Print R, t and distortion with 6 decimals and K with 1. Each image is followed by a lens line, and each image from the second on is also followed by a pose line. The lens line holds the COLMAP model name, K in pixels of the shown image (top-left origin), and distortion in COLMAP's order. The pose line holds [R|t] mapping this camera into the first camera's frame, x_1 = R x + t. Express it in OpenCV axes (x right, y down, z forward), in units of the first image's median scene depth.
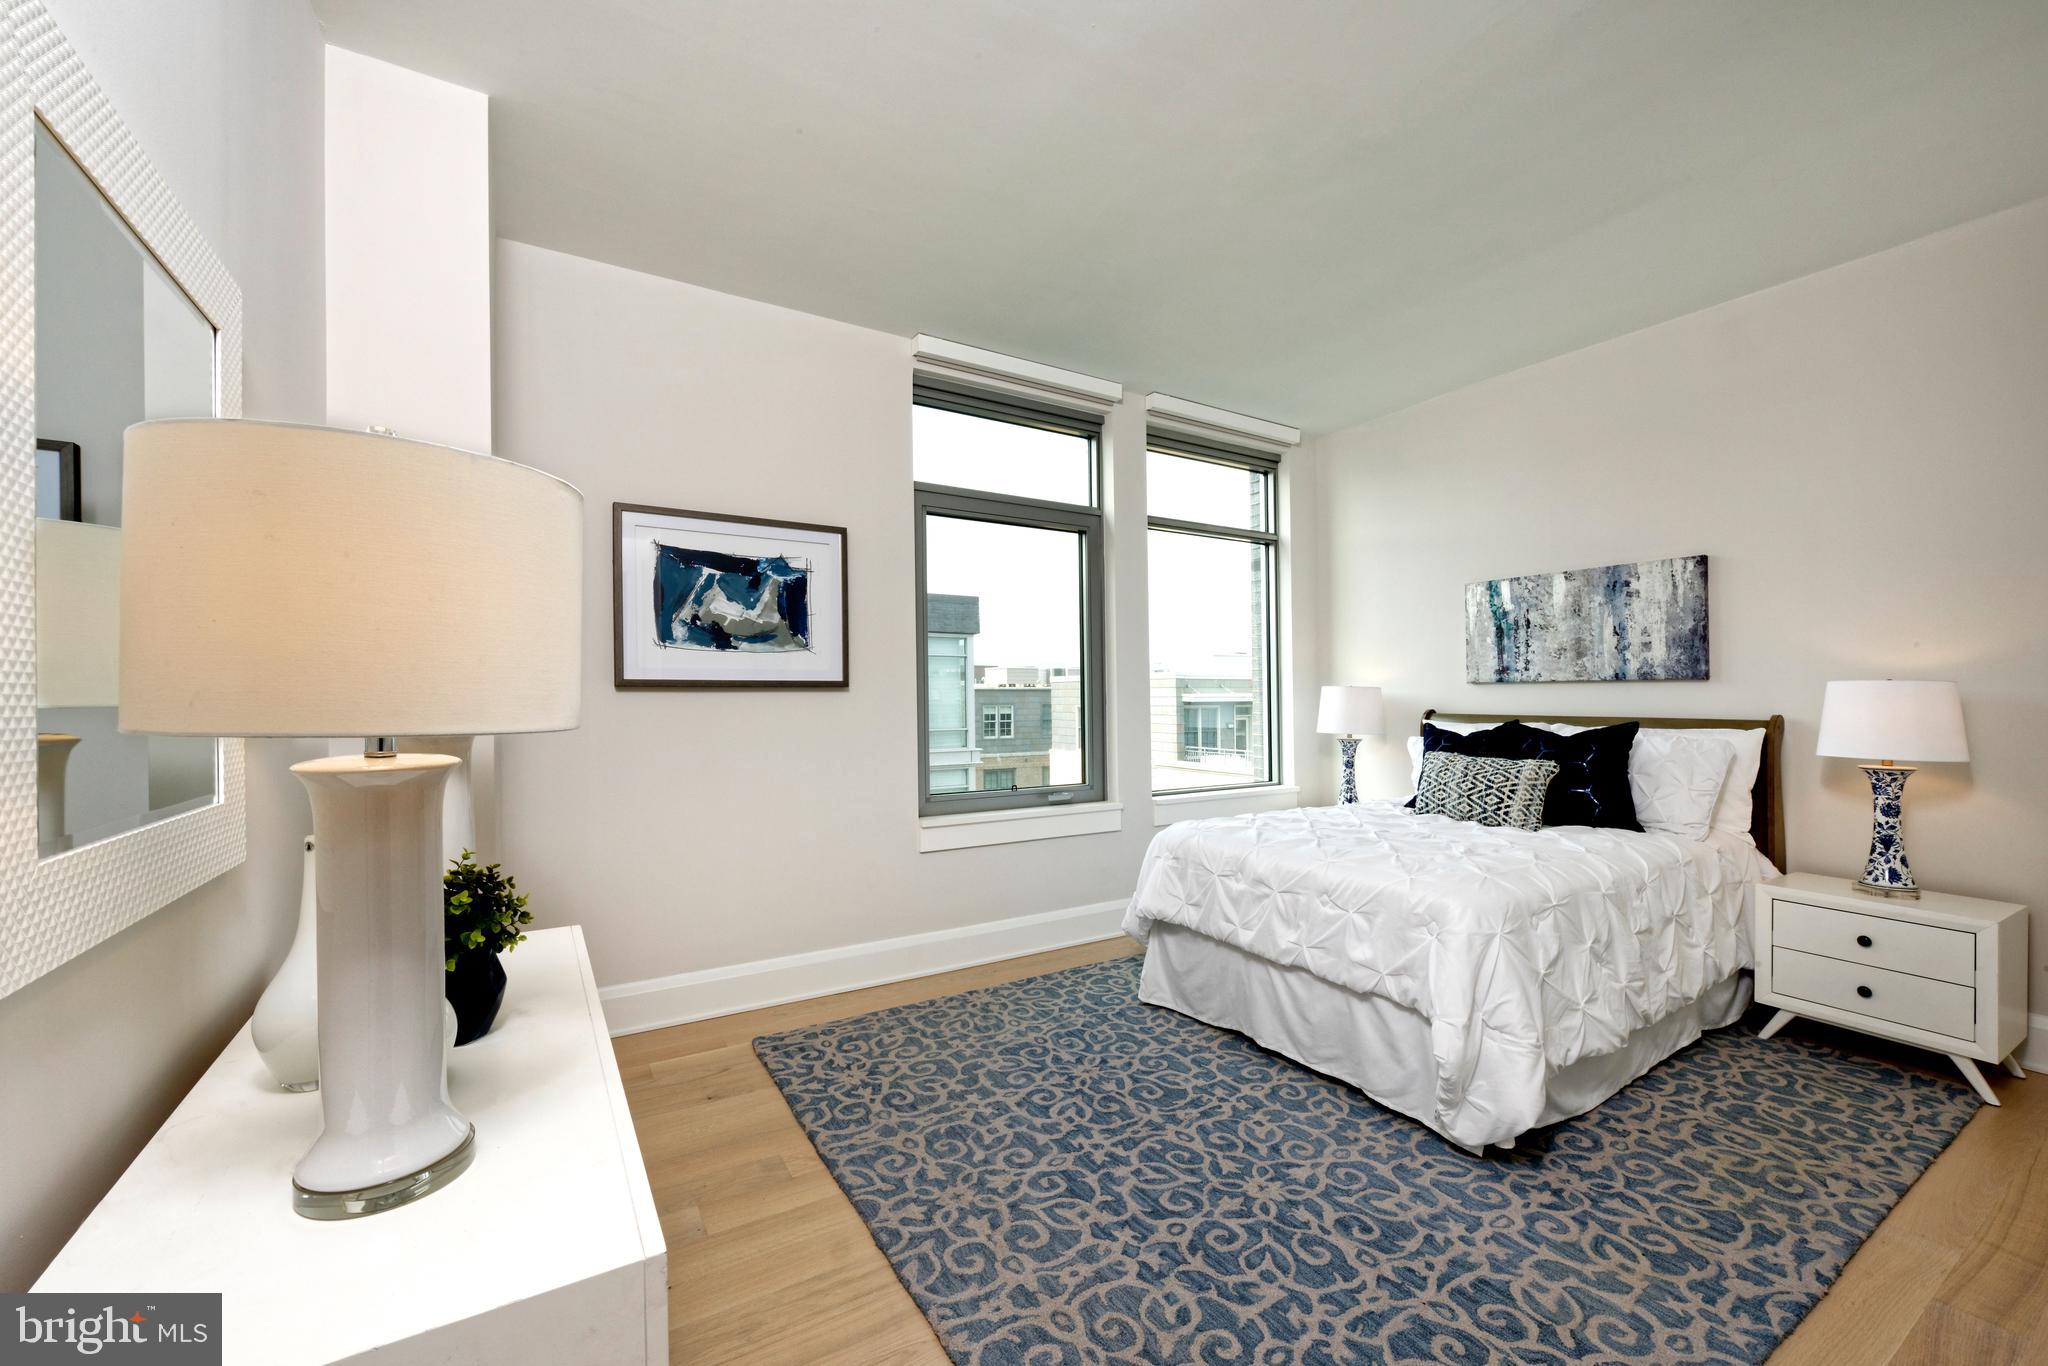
lens RADIAL K [[802.3, 0, 1030.0], [0, 802.3, 675.1], [0, 0, 1]] dist [0.000119, -0.003701]
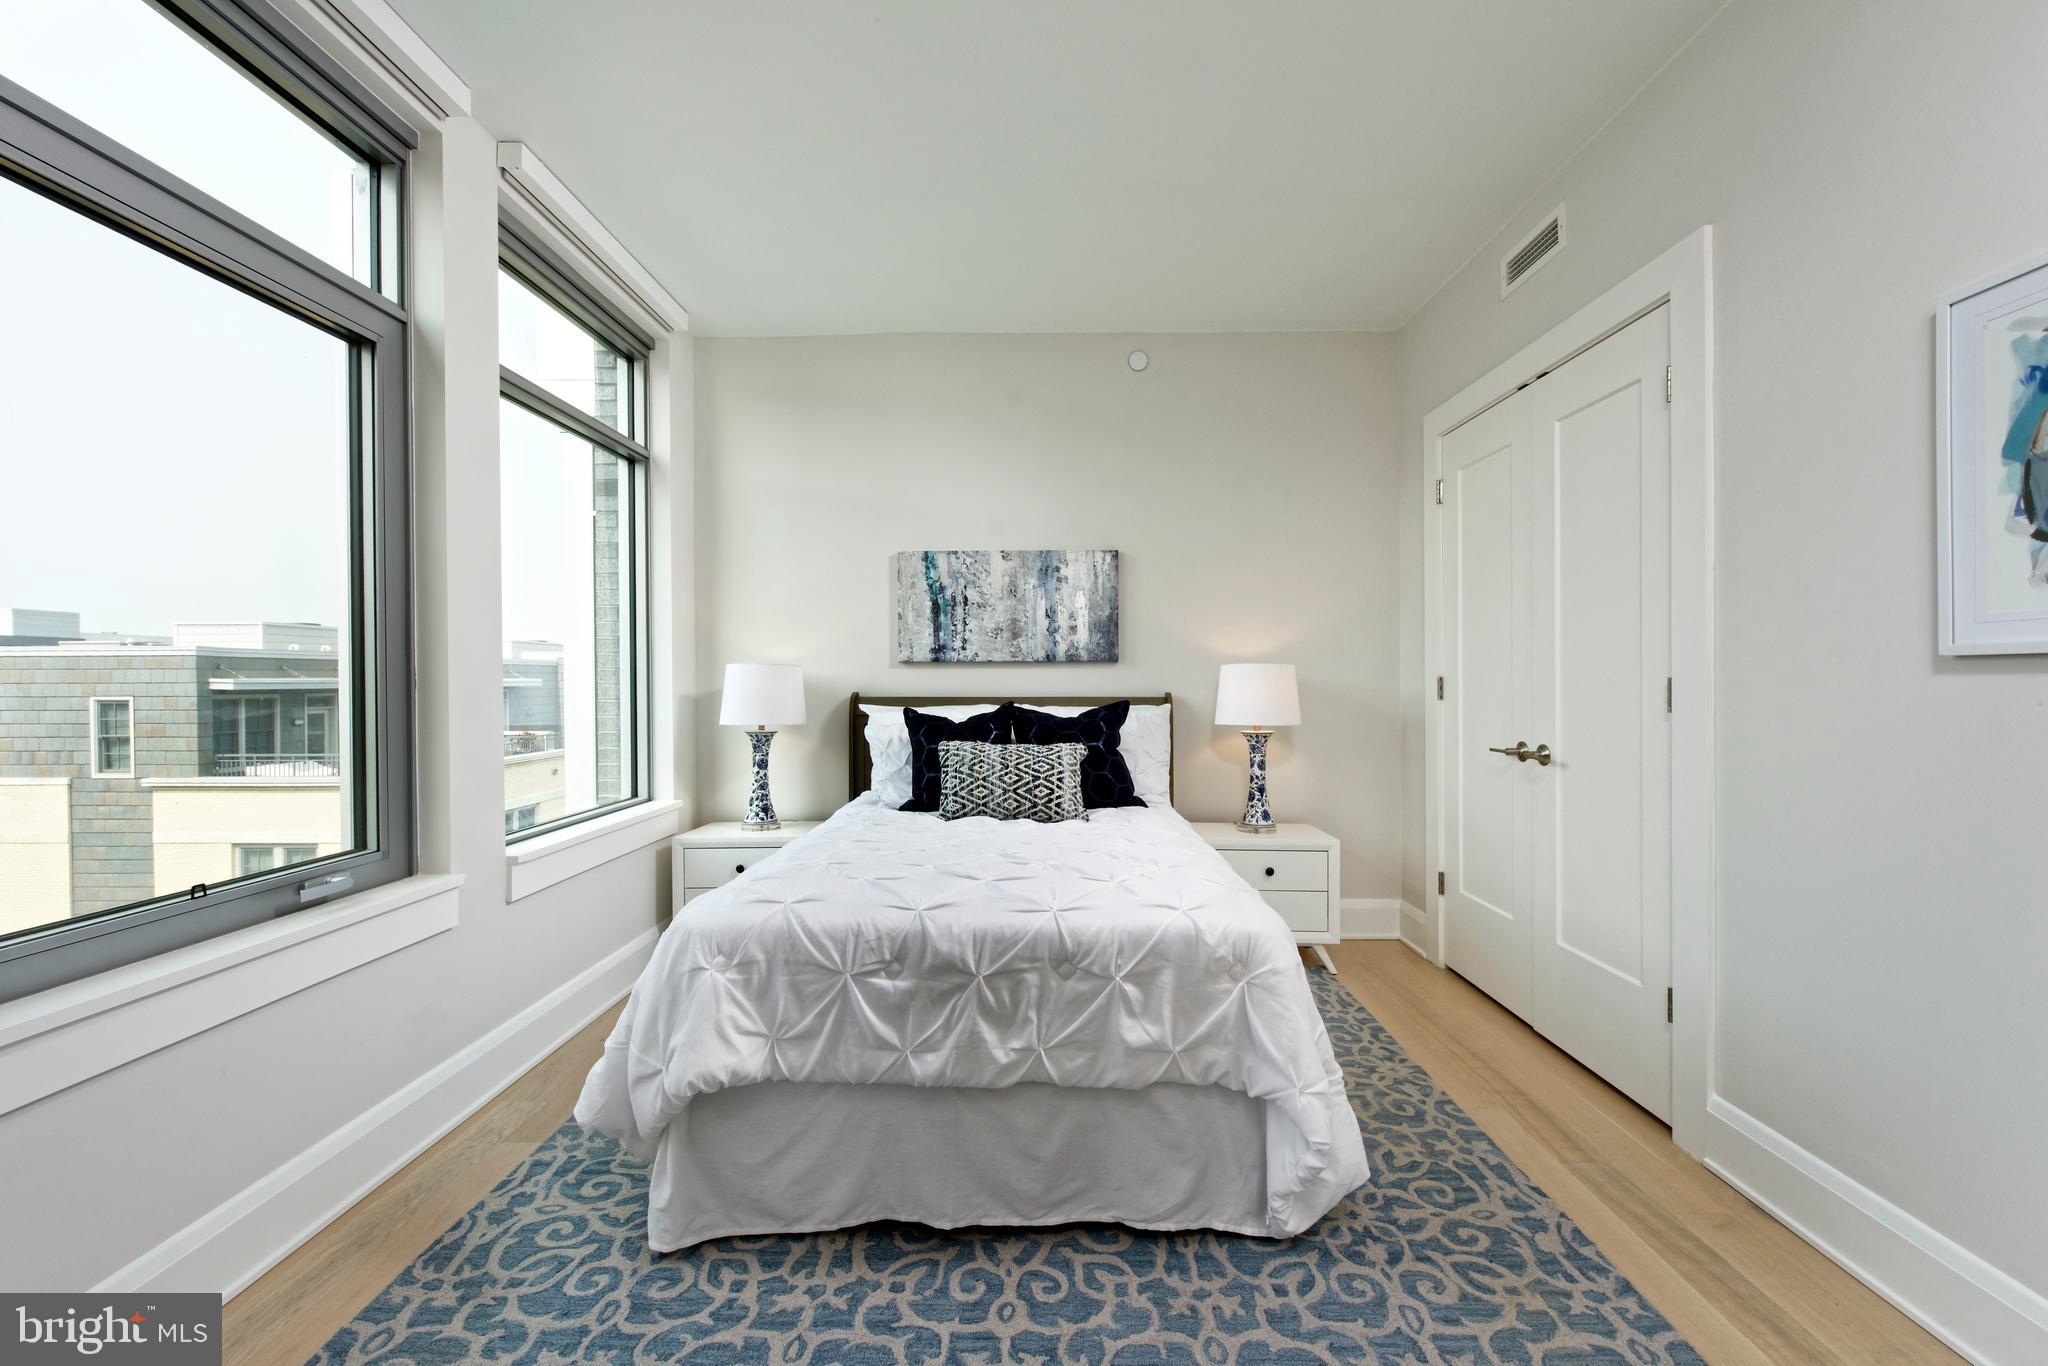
lens RADIAL K [[802.3, 0, 1030.0], [0, 802.3, 675.1], [0, 0, 1]] dist [0.000119, -0.003701]
pose [[0.534275, 0.006401, 0.845286, -0.157582], [-0.021045, 0.999762, 0.005731, 0.018851], [-0.845049, -0.020851, 0.534283, 0.468896]]
